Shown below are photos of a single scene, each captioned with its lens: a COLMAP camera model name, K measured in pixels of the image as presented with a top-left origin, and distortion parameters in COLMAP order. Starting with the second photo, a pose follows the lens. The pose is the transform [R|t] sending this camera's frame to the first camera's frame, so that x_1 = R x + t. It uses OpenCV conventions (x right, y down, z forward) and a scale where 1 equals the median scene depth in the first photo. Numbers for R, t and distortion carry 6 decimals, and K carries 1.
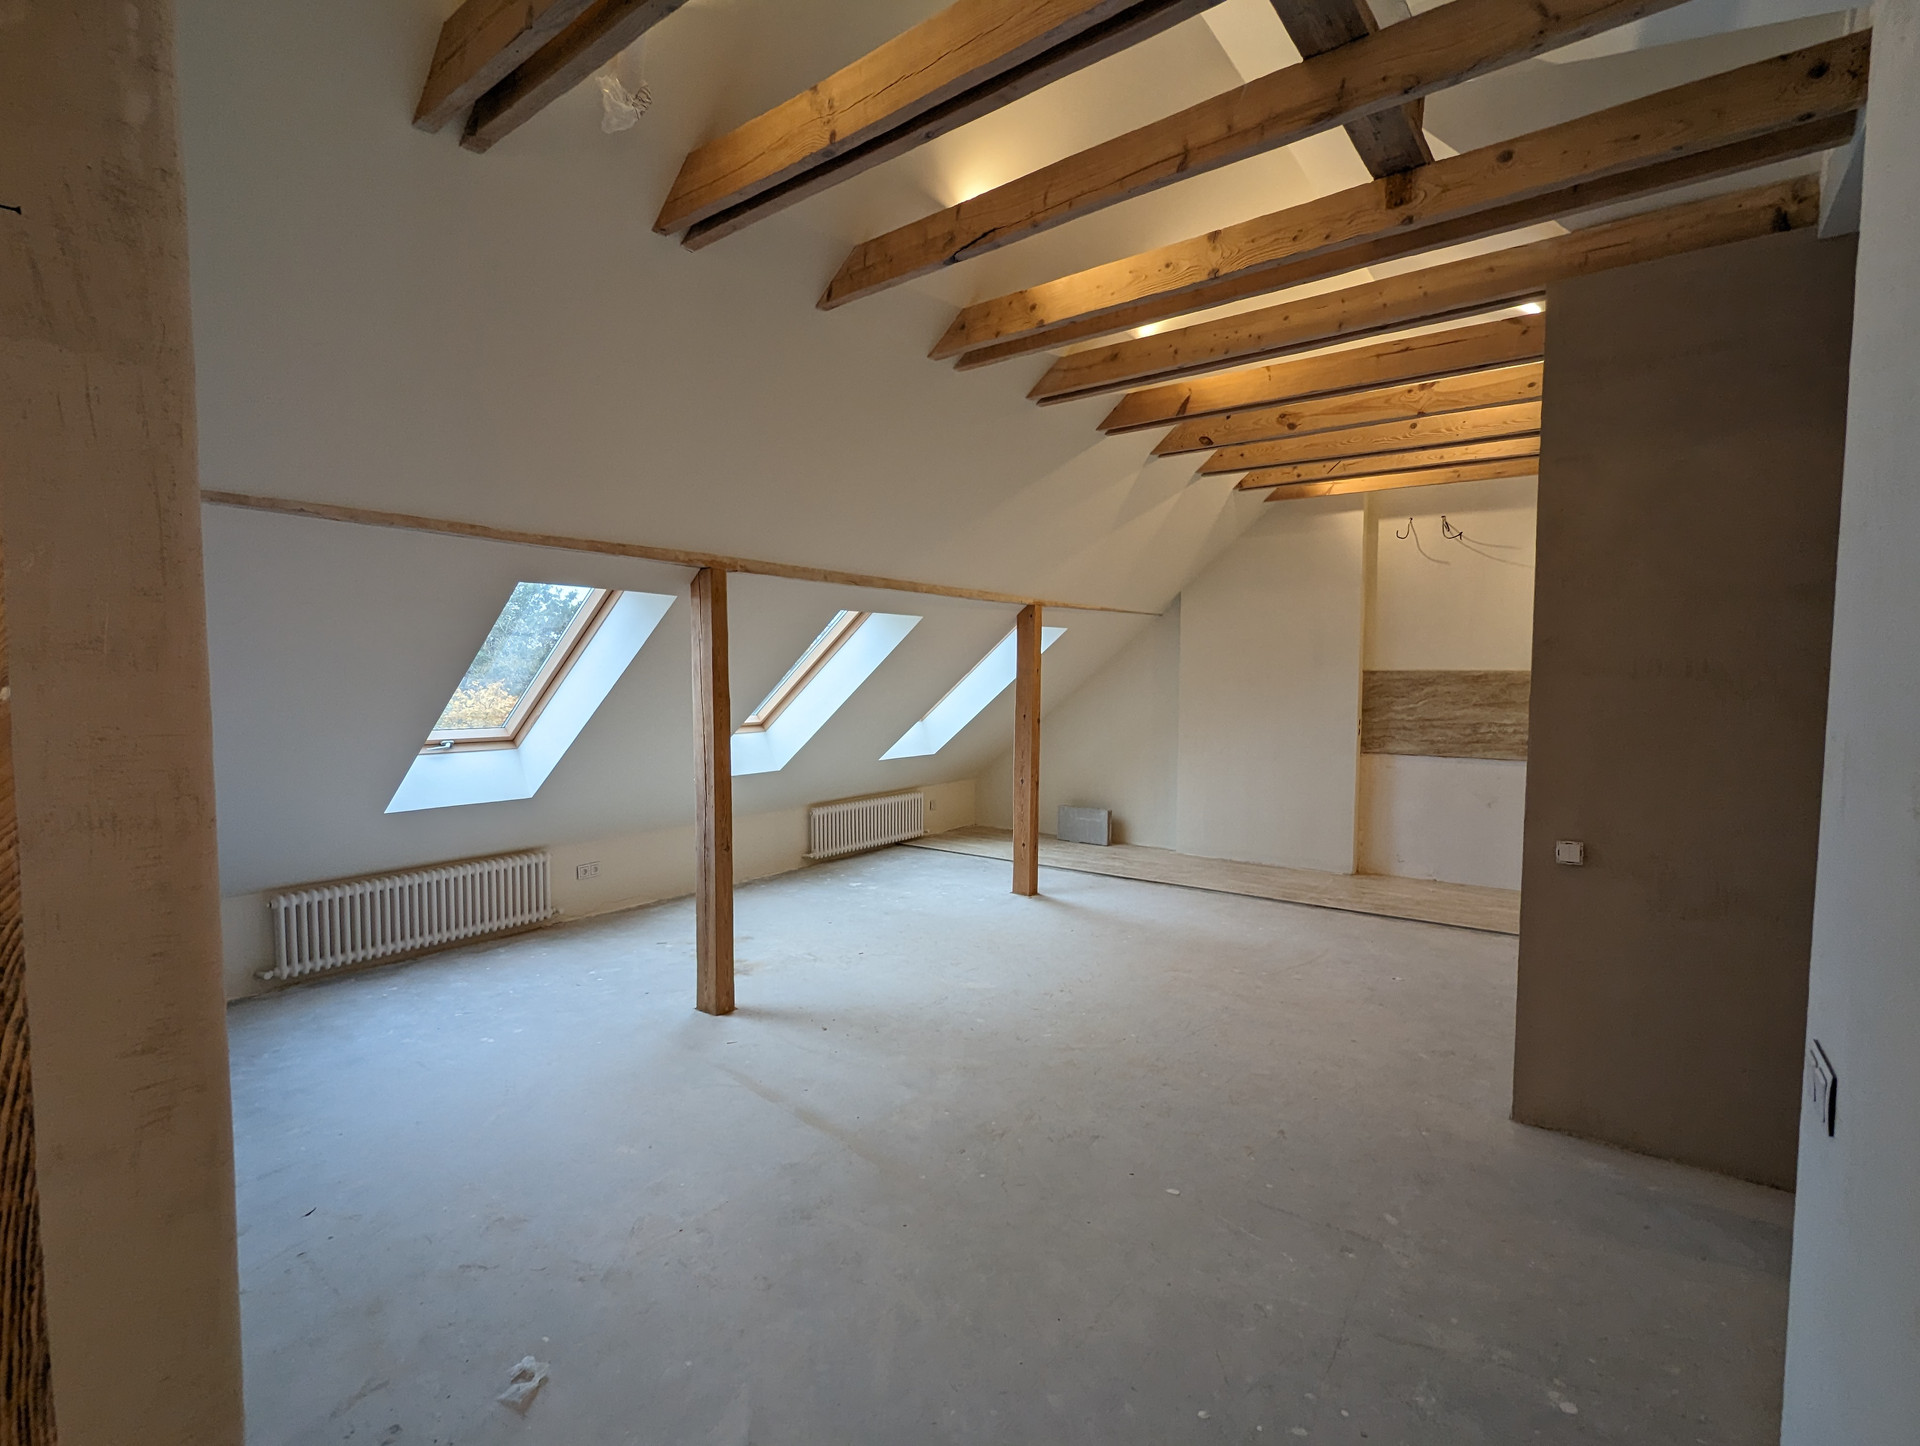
lens RADIAL K [[898.8, 0, 960.0], [0, 898.8, 723.0], [0, 0, 1]] dist [0.000636, -0.022327]
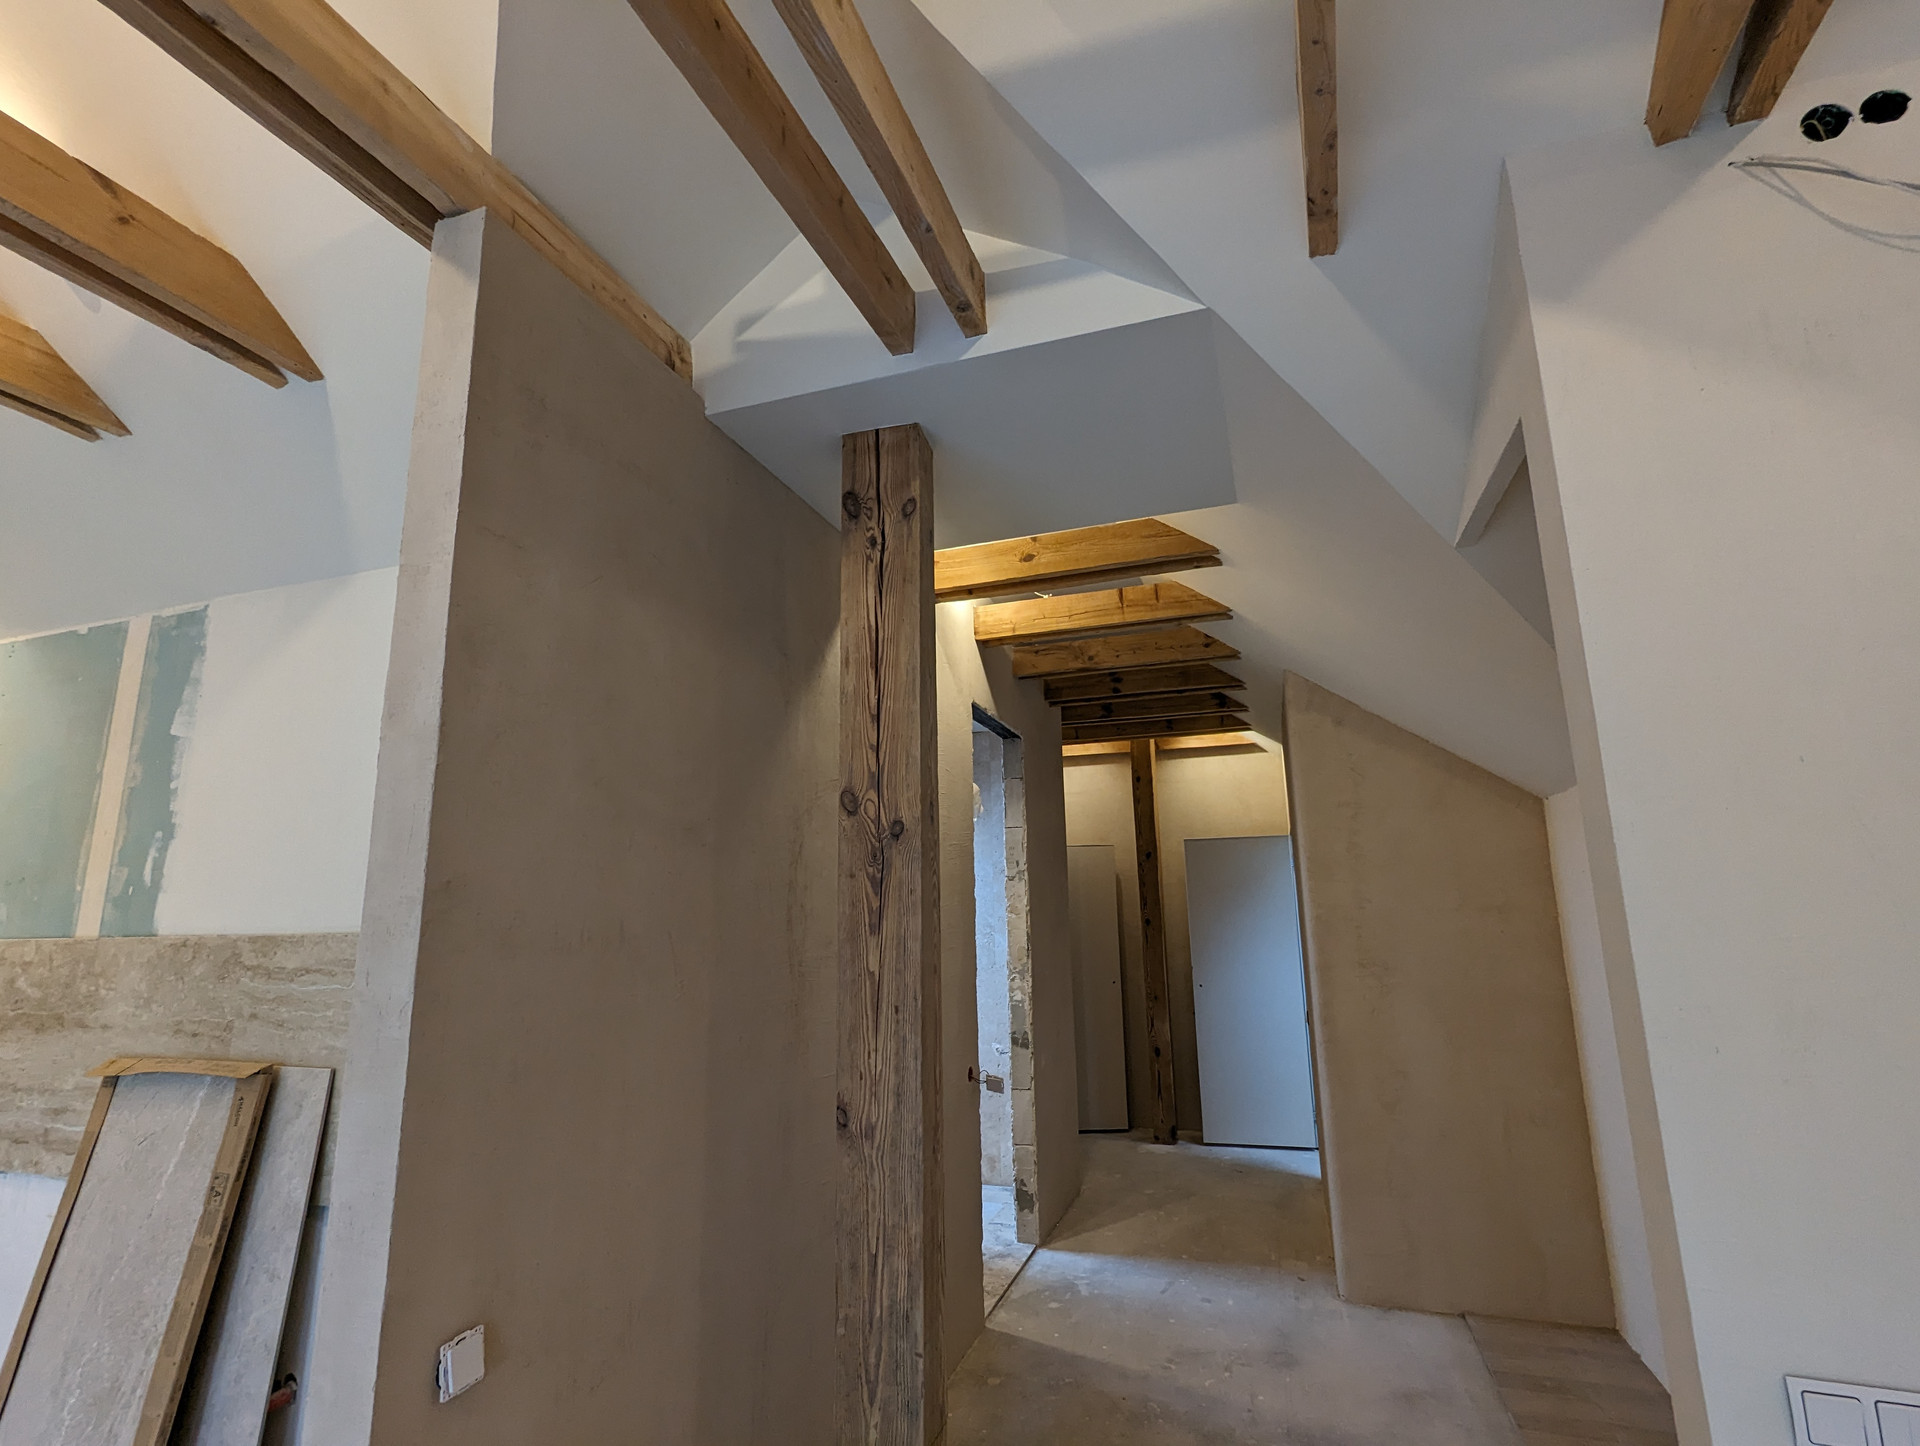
lens RADIAL K [[915.4, 0, 955.0], [0, 915.4, 743.0], [0, 0, 1]] dist [0.005198, 0.001186]
pose [[-0.305189, 0.185163, 0.934117, 0.083537], [0.074329, 0.982554, -0.170480, -0.045959], [-0.949387, 0.017403, -0.313627, 0.643256]]
